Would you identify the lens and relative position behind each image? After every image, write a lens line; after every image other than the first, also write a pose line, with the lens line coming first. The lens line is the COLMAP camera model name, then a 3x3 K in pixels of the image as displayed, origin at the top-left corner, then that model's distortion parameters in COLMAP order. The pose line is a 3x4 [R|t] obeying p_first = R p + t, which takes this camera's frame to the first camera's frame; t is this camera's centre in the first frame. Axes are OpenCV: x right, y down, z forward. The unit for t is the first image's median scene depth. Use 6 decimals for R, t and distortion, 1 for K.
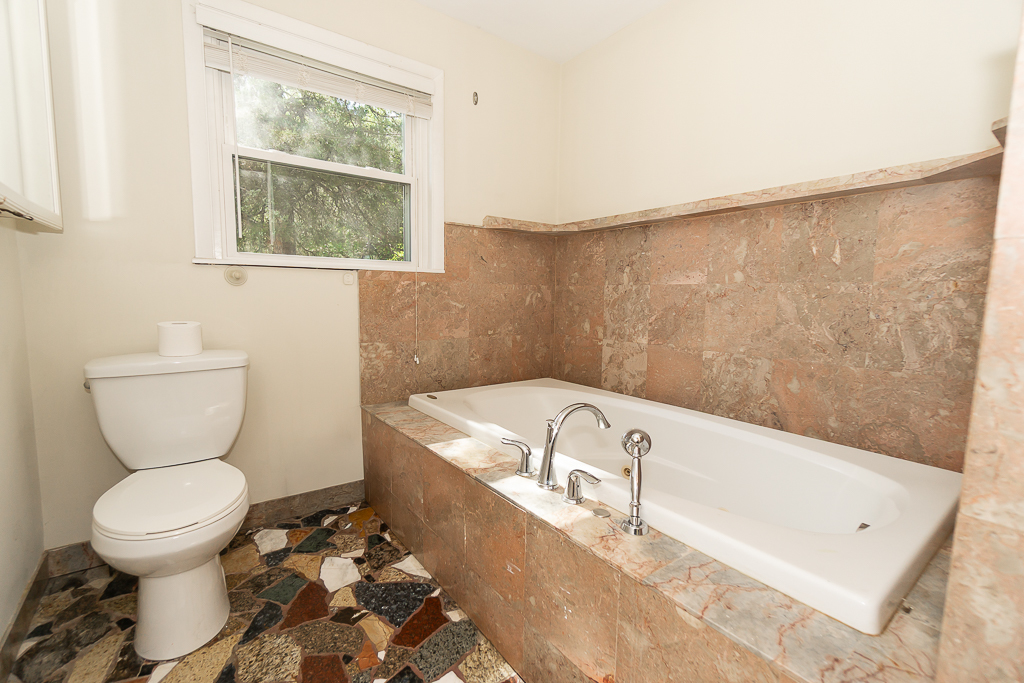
lens RADIAL K [[445.0, 0, 509.3], [0, 445.0, 343.1], [0, 0, 1]] dist [-0.005257, 0.000147]
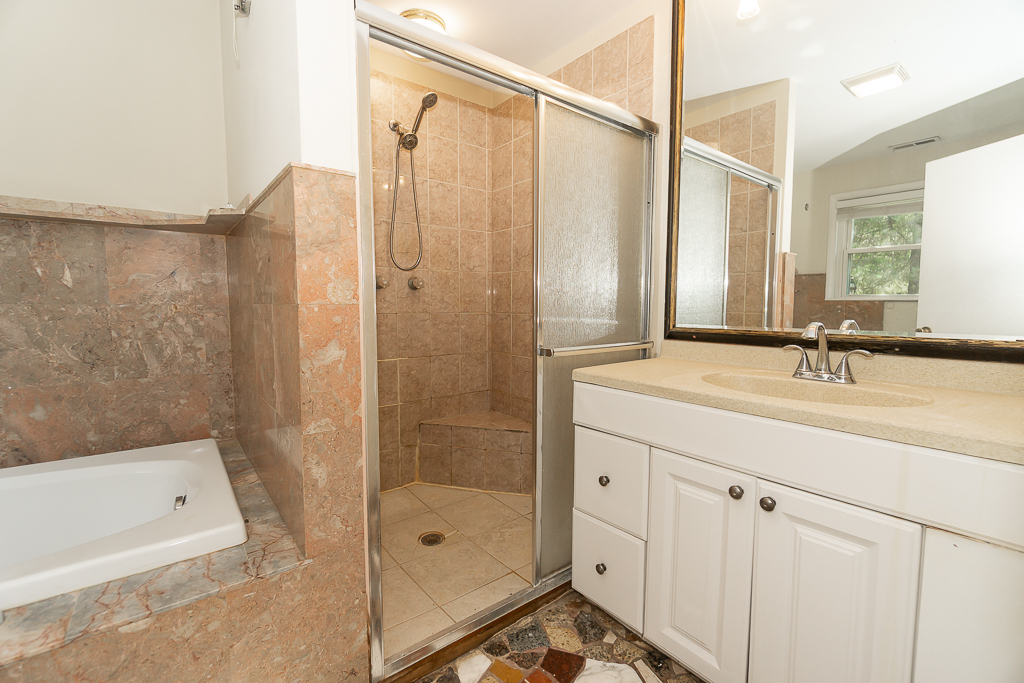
lens RADIAL K [[445.0, 0, 510.0], [0, 445.0, 340.7], [0, 0, 1]] dist [-0.005257, 0.000147]
pose [[-0.027433, -0.094397, 0.995157, -0.356501], [0.101439, 0.990129, 0.096716, -0.053405], [-0.994463, 0.103601, -0.017587, 0.009225]]
